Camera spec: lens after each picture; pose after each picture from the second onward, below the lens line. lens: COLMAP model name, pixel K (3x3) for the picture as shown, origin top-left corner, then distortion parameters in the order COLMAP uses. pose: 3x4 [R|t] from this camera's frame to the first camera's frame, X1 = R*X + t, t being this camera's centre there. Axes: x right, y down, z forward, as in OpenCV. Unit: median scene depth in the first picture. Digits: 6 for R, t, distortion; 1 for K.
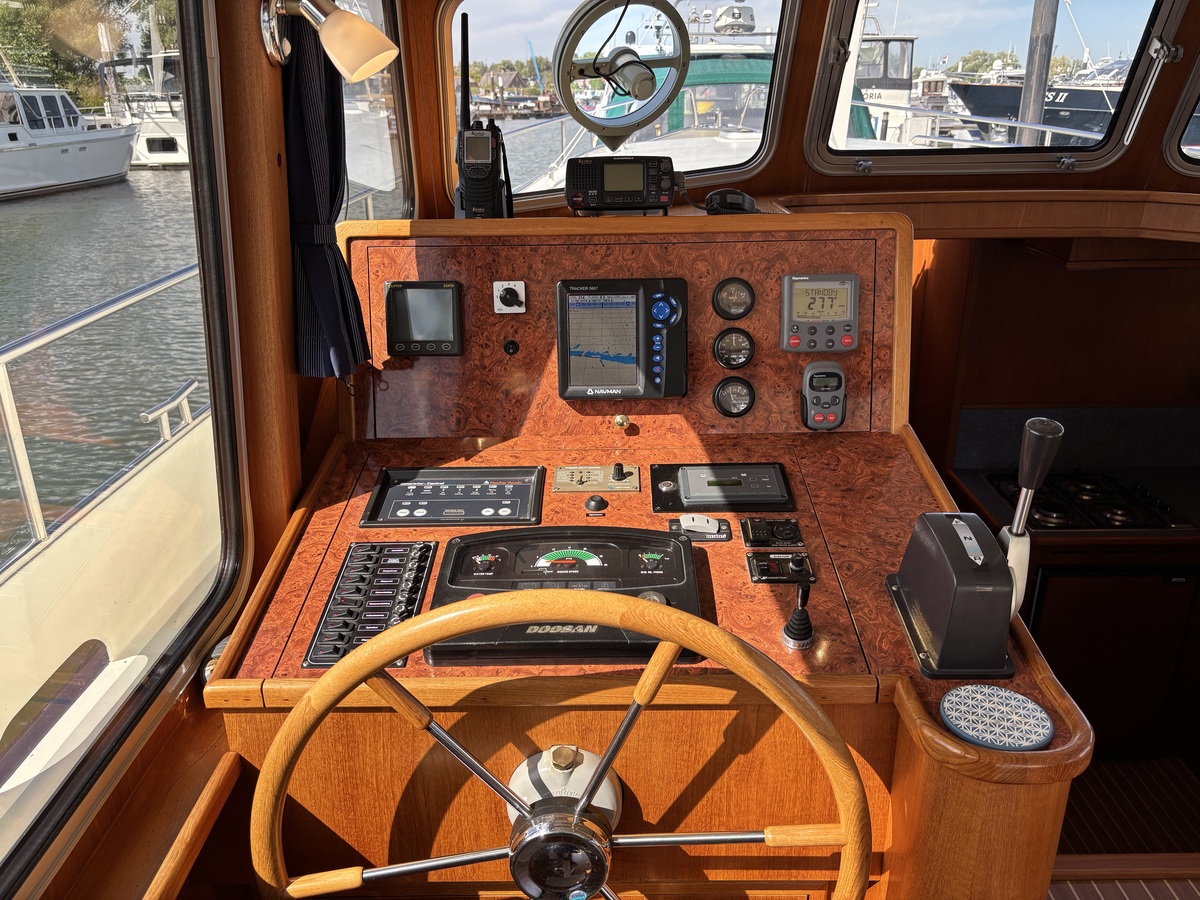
lens RADIAL K [[899.2, 0, 597.4], [0, 899.2, 460.0], [0, 0, 1]] dist [0.026415, -0.001460]
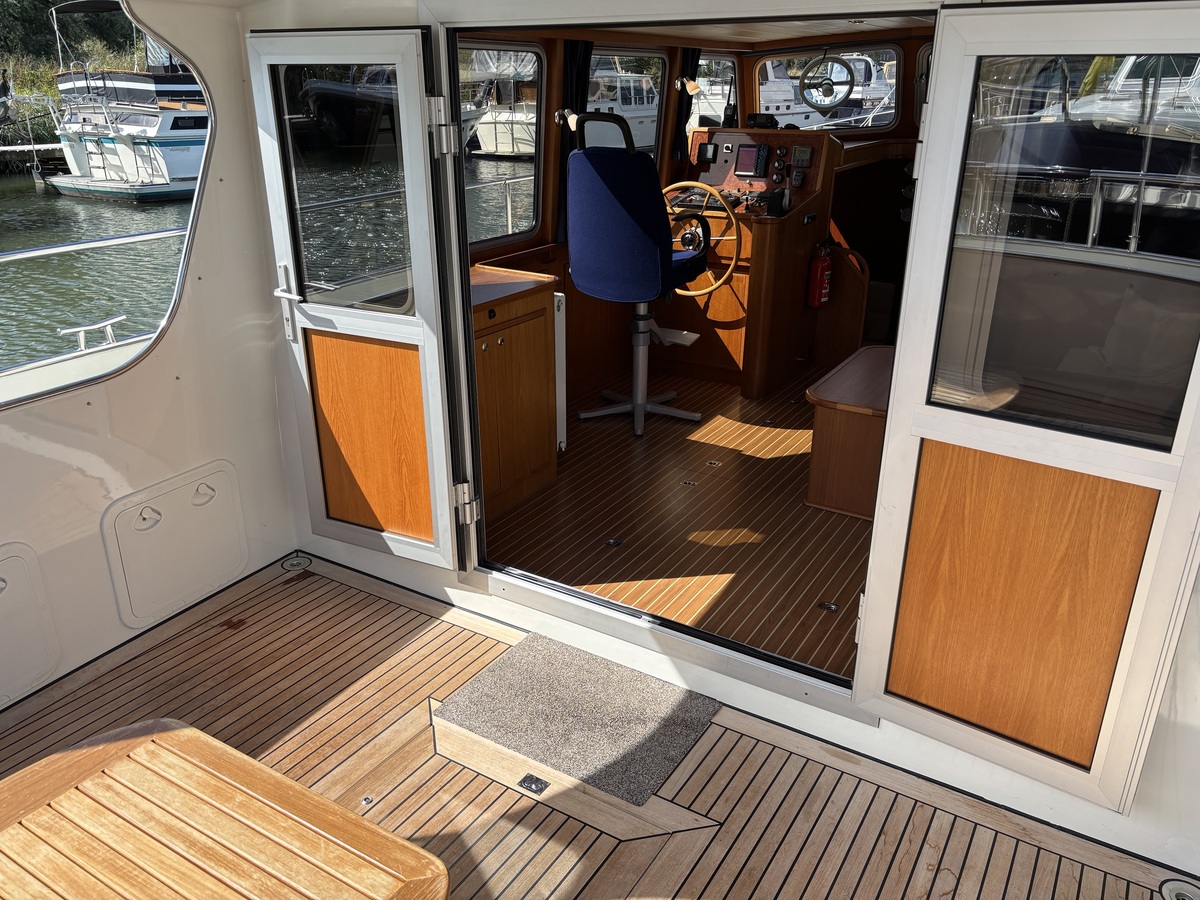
lens RADIAL K [[902.8, 0, 627.8], [0, 902.8, 447.0], [0, 0, 1]] dist [0.042364, -0.004743]
pose [[0.867699, 0.207744, -0.451599, 0.948748], [-0.207946, 0.976870, 0.049832, 0.590580], [0.451506, 0.050669, 0.890828, -1.590418]]
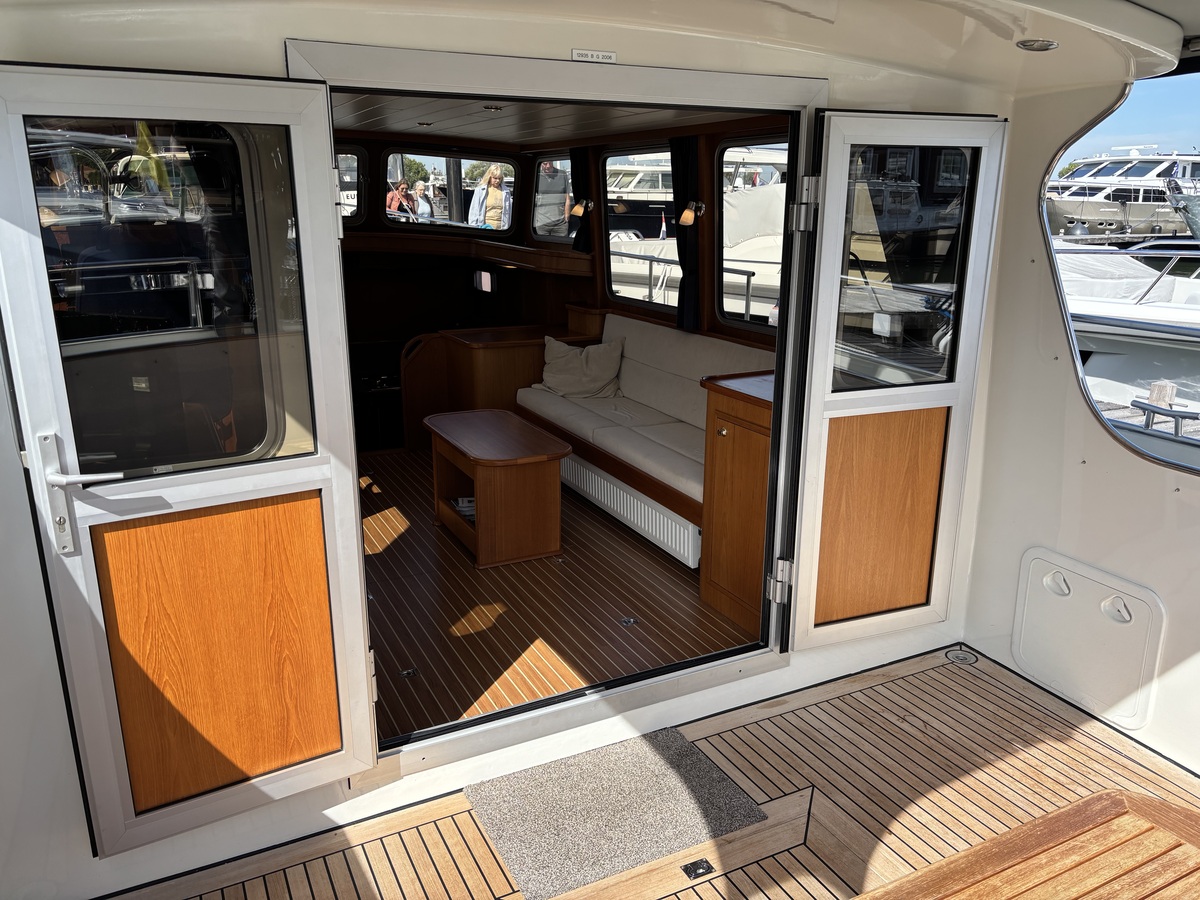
lens RADIAL K [[899.2, 0, 597.4], [0, 899.2, 460.0], [0, 0, 1]] dist [0.026415, -0.001460]
pose [[0.883743, -0.110744, 0.454679, -0.053893], [0.157412, 0.985328, -0.065964, 0.652373], [-0.440703, 0.129867, 0.888209, -1.577027]]
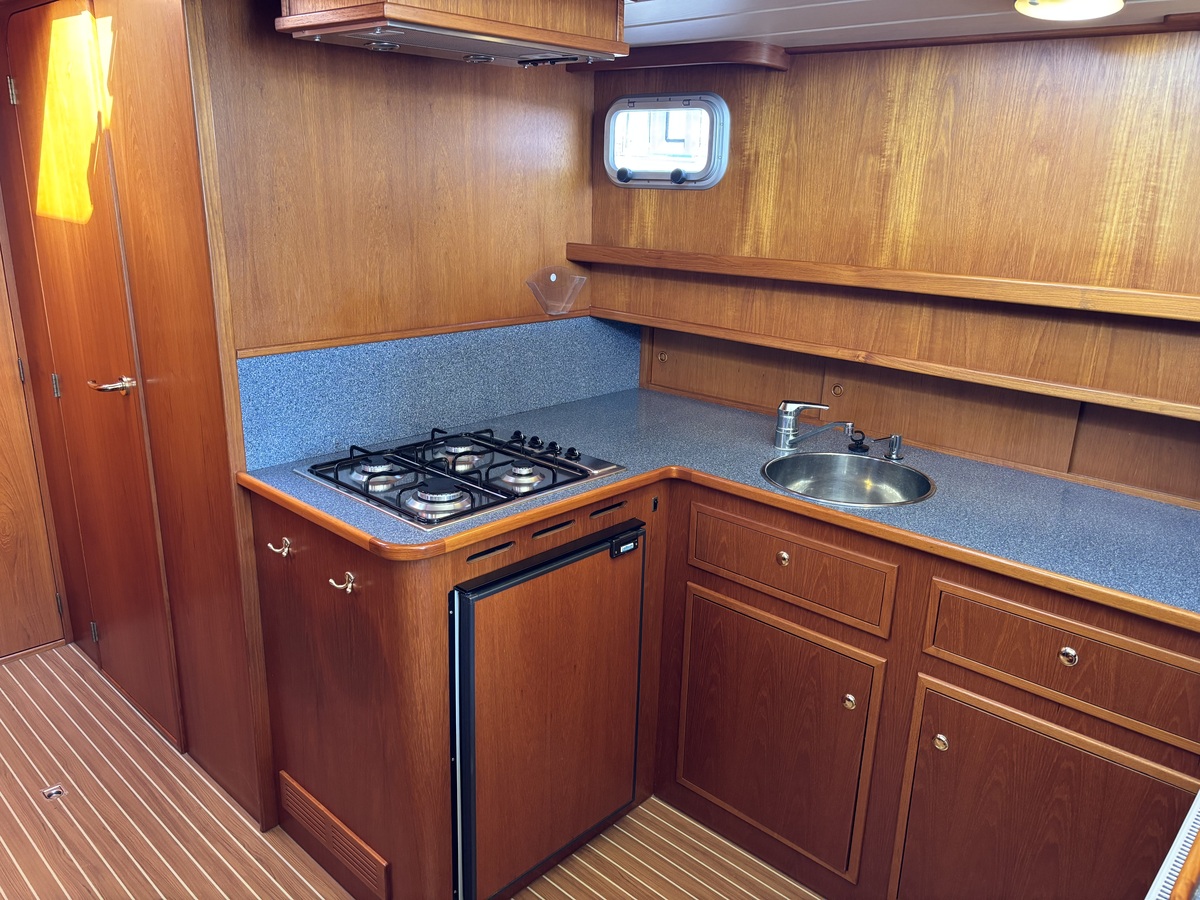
lens RADIAL K [[908.8, 0, 600.0], [0, 908.8, 450.0], [0, 0, 1]] dist [0.053295, -0.057889]
pose [[0.677879, -0.181496, 0.712418, 0.232471], [0.242444, 0.970026, 0.016434, 0.065836], [-0.694047, 0.161582, 0.701563, 0.741998]]
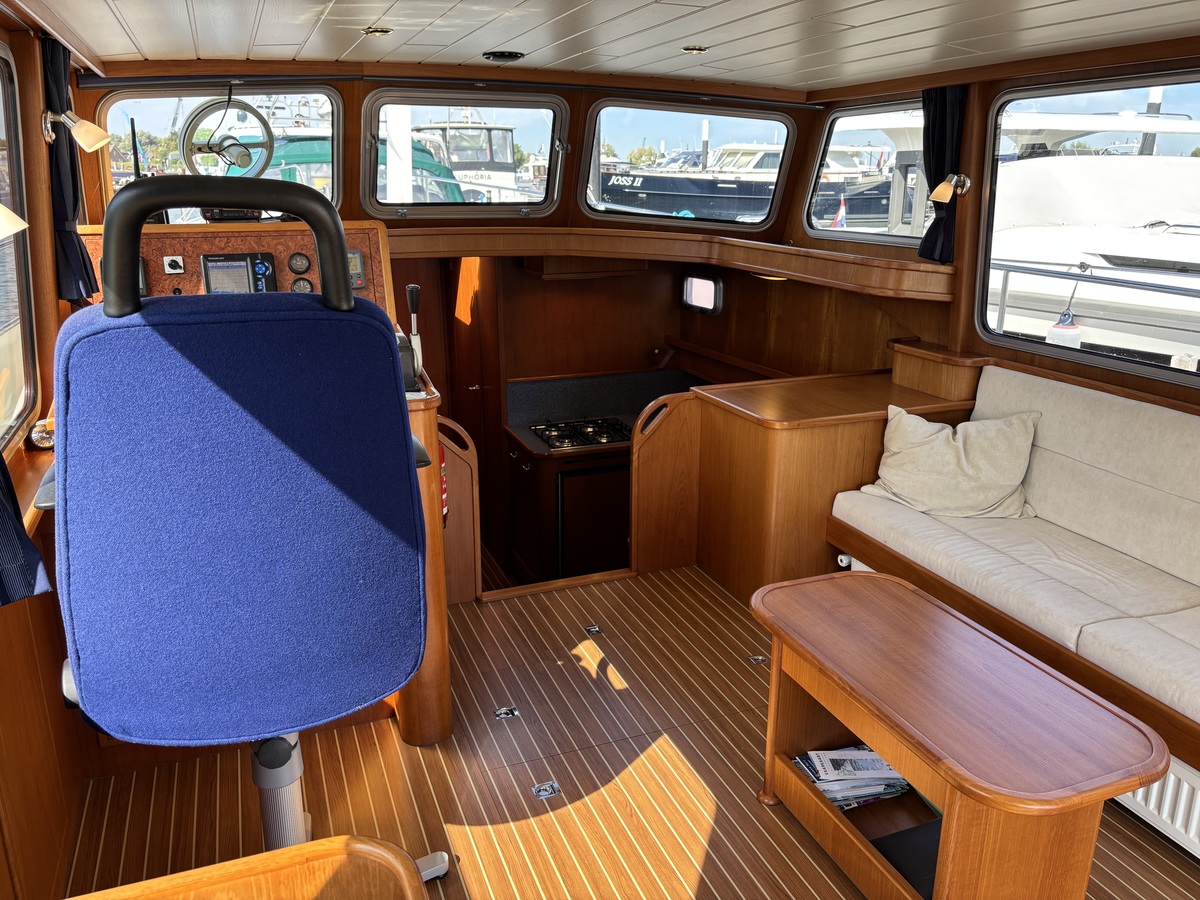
lens RADIAL K [[908.8, 0, 600.0], [0, 908.8, 450.0], [0, 0, 1]] dist [0.053295, -0.057889]
pose [[0.926114, -0.095835, 0.364867, -0.005829], [0.128920, 0.989364, -0.067364, 0.266733], [-0.354530, 0.109426, 0.928619, -0.629850]]
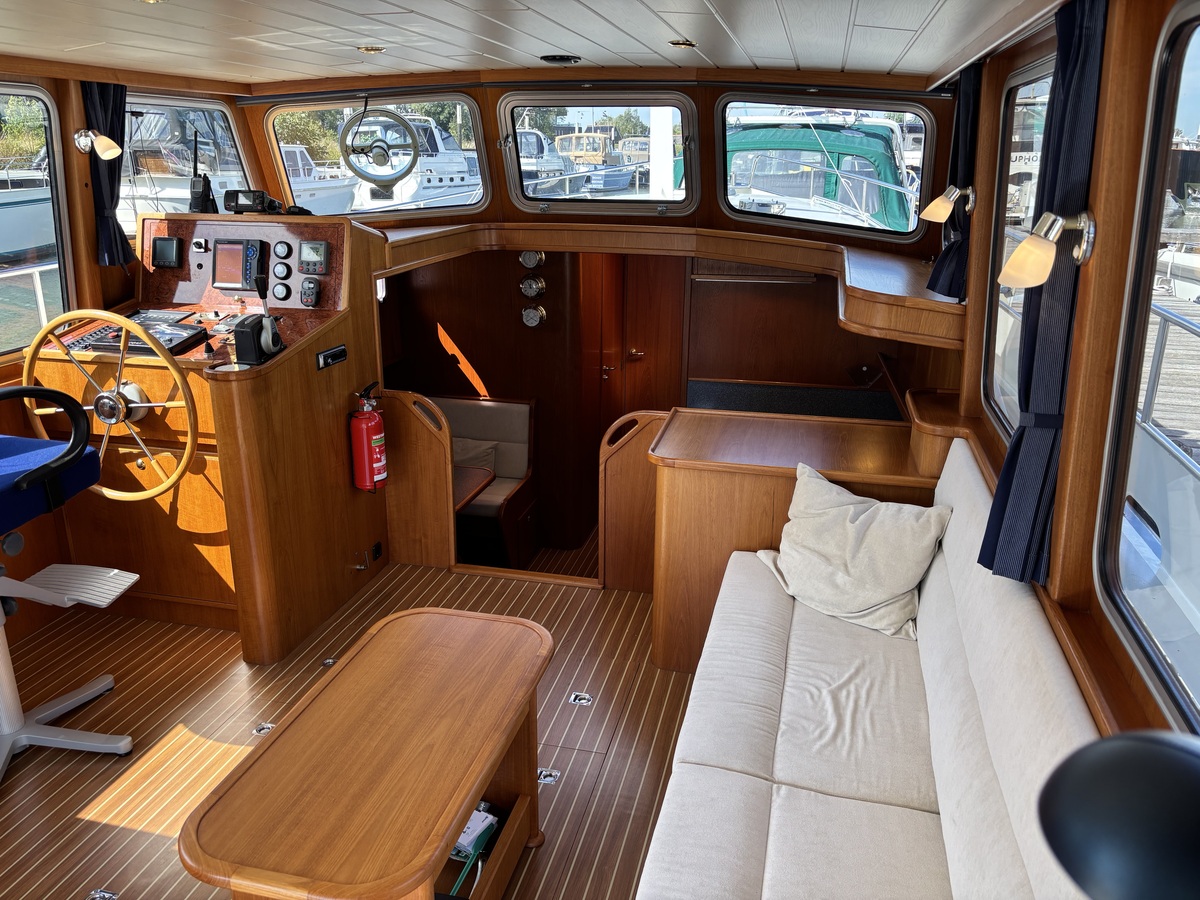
lens RADIAL K [[894.9, 0, 600.0], [0, 894.9, 450.0], [0, 0, 1]] dist [0.046858, -0.002626]
pose [[0.974255, 0.087965, -0.207579, 0.904296], [-0.101751, 0.993194, -0.056679, 0.236973], [0.201181, 0.076342, 0.976575, -0.670851]]
